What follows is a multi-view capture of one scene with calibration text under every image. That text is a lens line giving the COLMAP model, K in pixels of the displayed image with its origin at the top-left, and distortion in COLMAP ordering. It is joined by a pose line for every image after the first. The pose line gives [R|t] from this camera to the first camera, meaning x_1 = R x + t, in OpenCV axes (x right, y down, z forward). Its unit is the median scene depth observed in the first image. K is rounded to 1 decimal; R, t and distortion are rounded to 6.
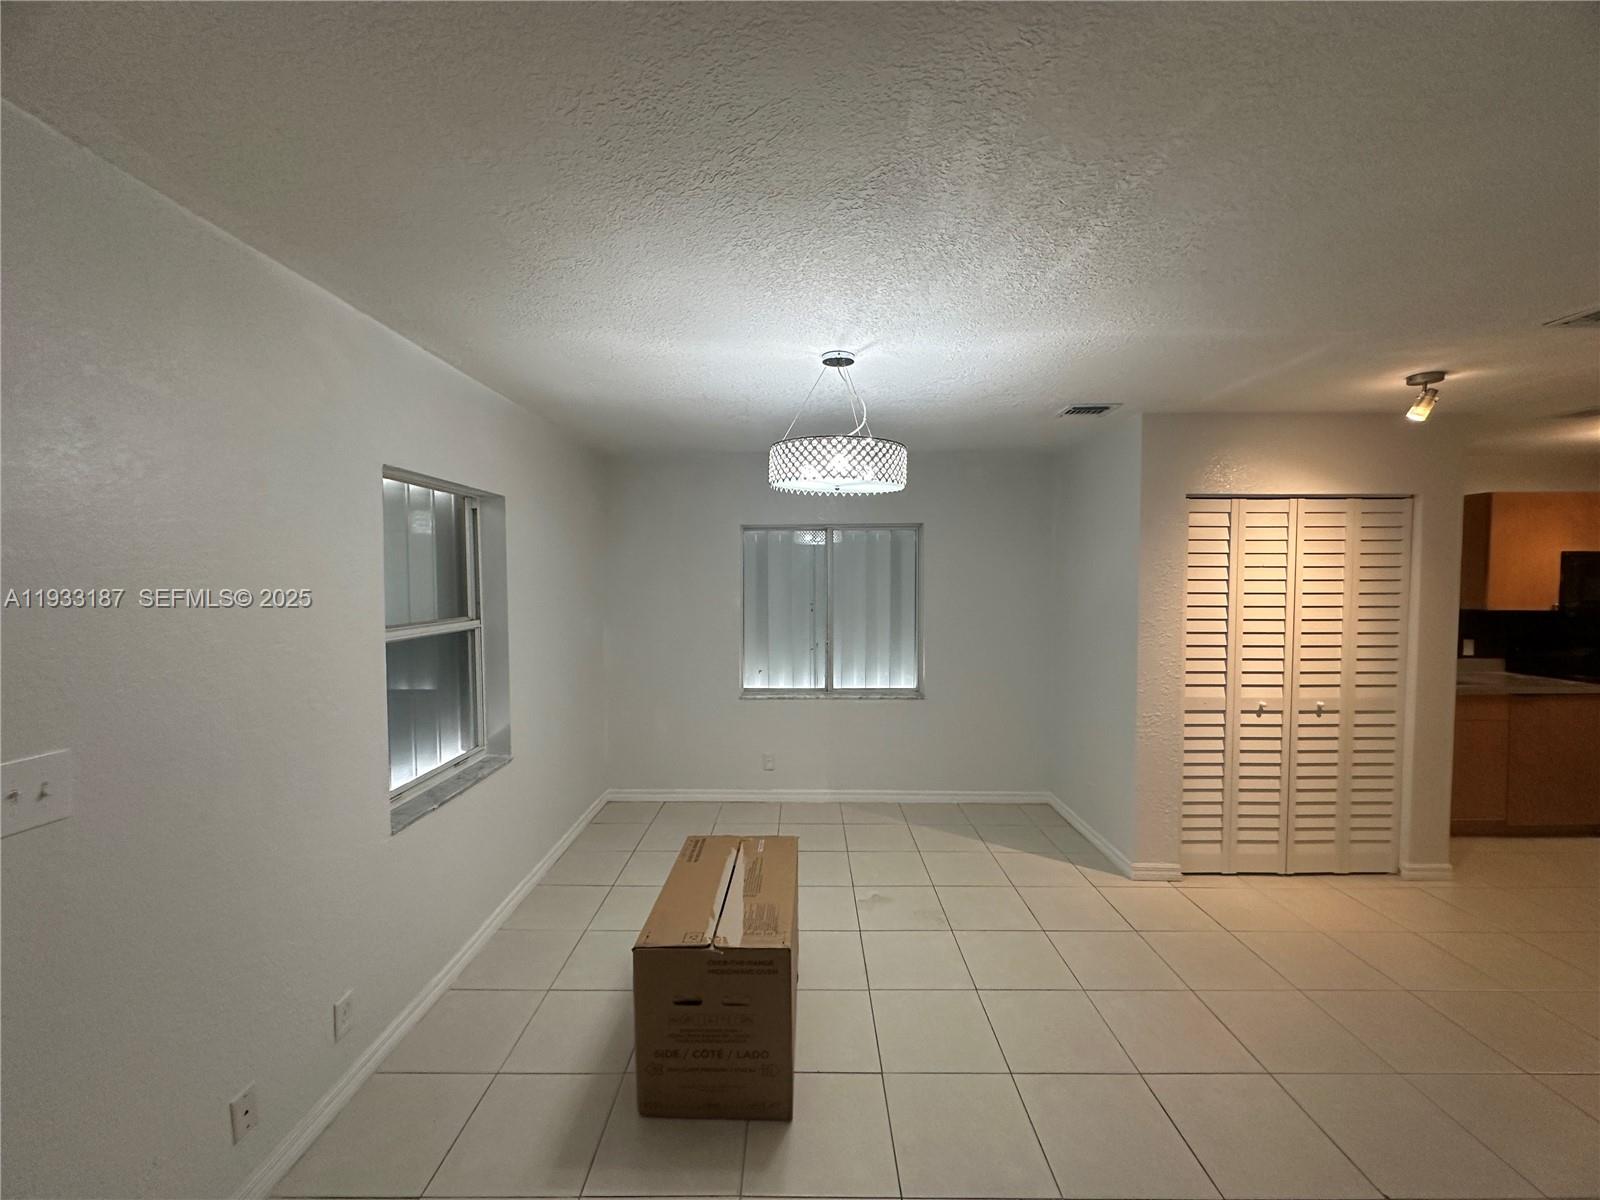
lens RADIAL K [[641.9, 0, 800.0], [0, 641.9, 600.0], [0, 0, 1]] dist [-0.002898, 0.000767]
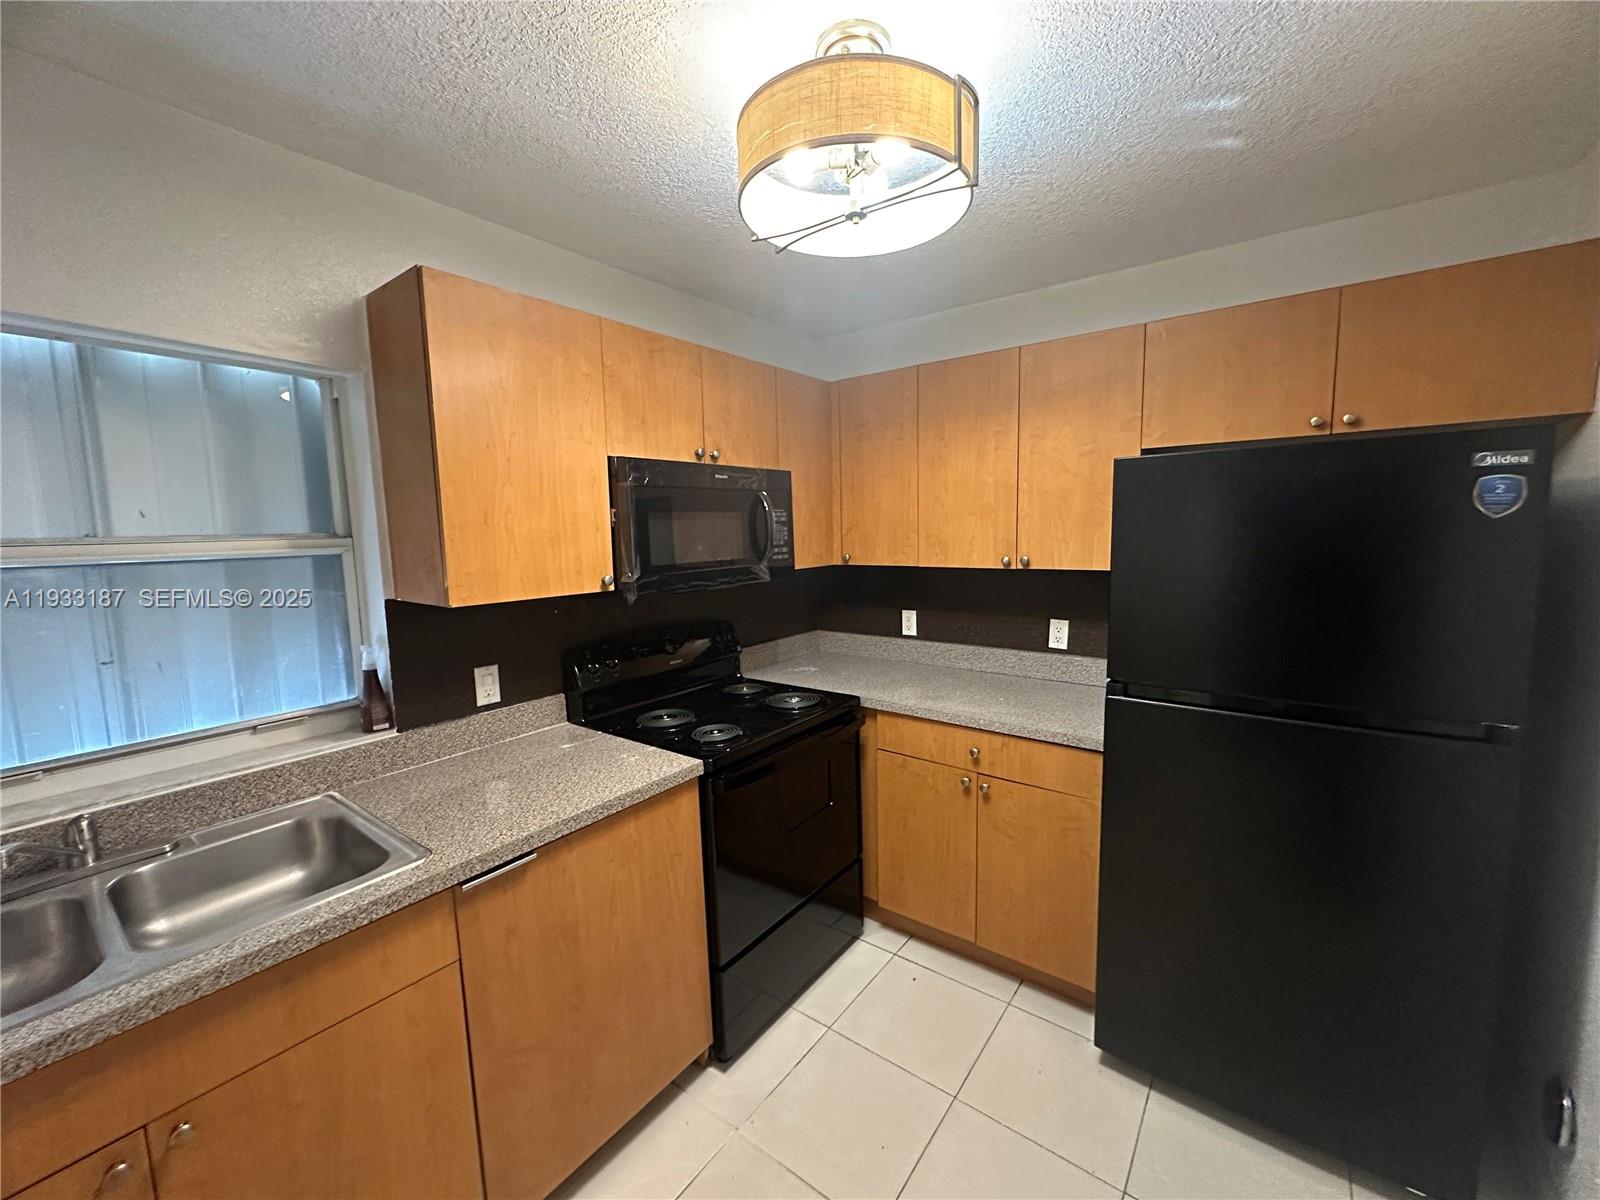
lens RADIAL K [[641.9, 0, 800.0], [0, 641.9, 600.0], [0, 0, 1]] dist [-0.002898, 0.000767]
pose [[0.597762, -0.104993, 0.794769, 0.908650], [0.051365, 0.994366, 0.092728, -0.011826], [-0.800027, -0.014606, 0.599787, 0.631280]]
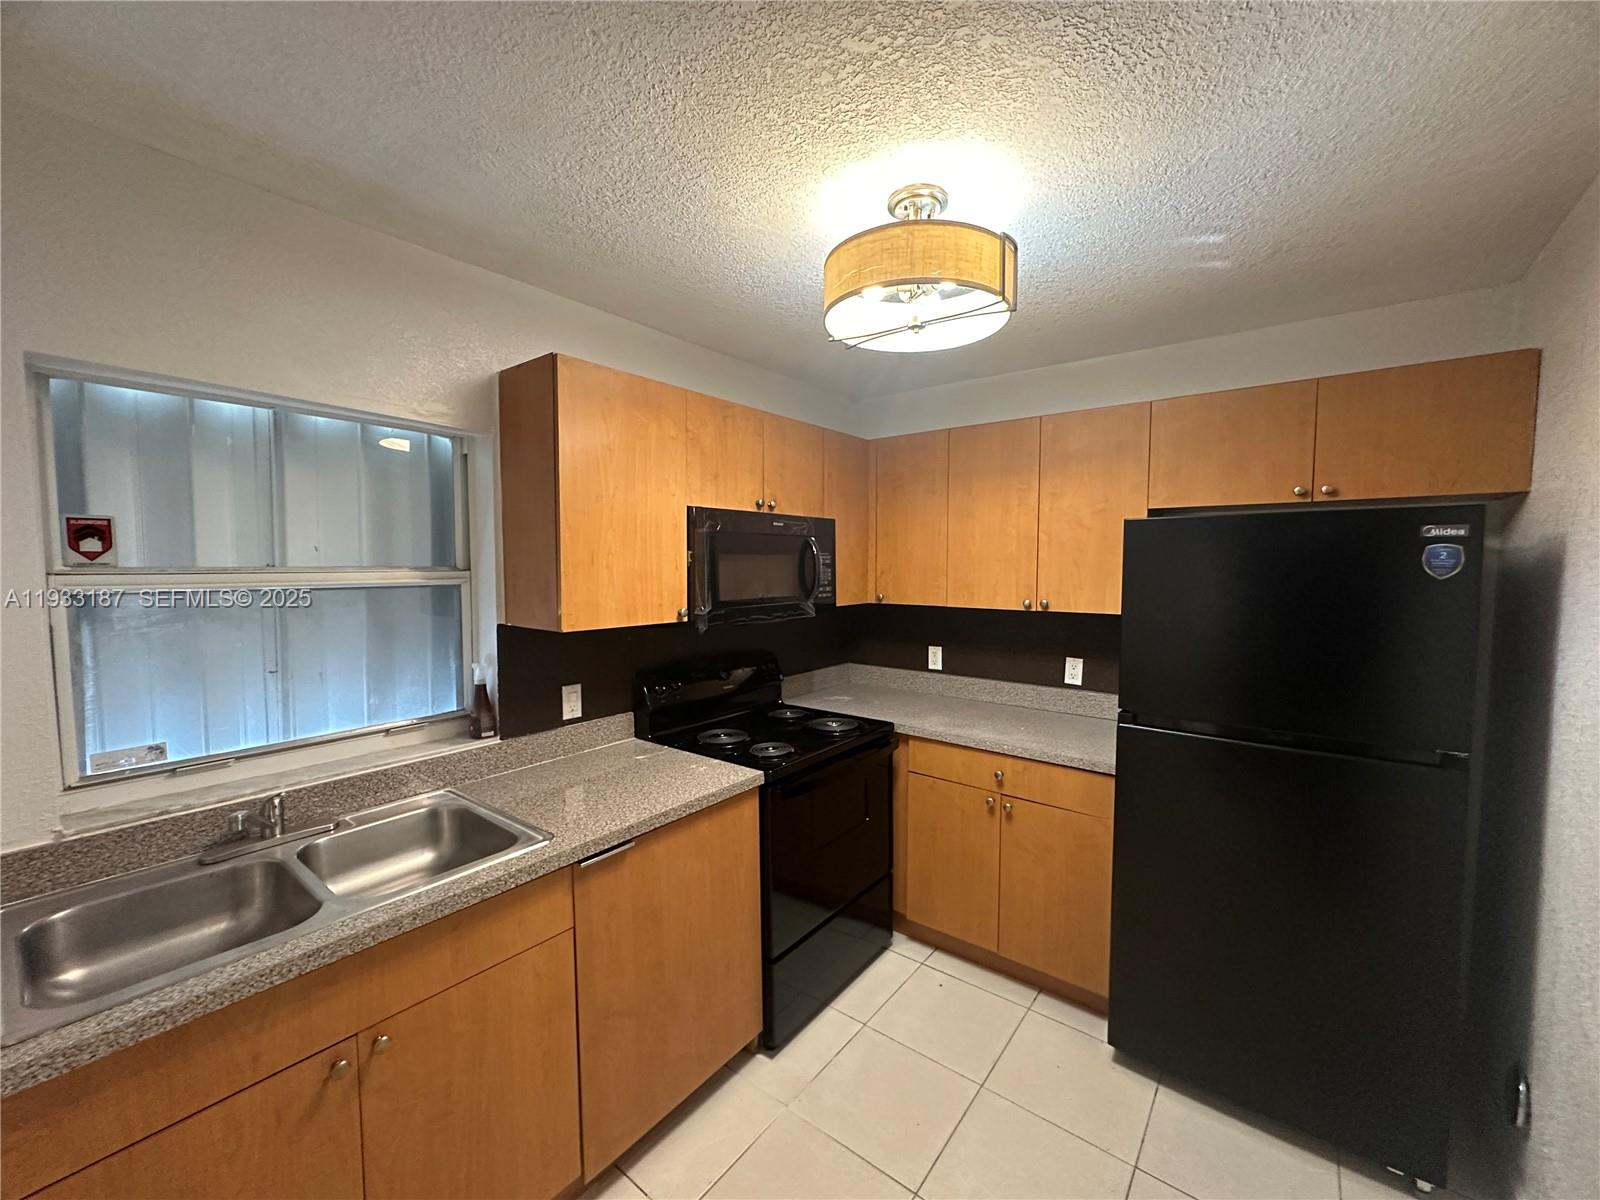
lens RADIAL K [[641.9, 0, 800.0], [0, 641.9, 600.0], [0, 0, 1]] dist [-0.002898, 0.000767]
pose [[0.609515, -0.045782, 0.791451, 0.835949], [0.027705, 0.998951, 0.036450, -0.017046], [-0.792290, -0.000290, 0.610144, 0.617679]]
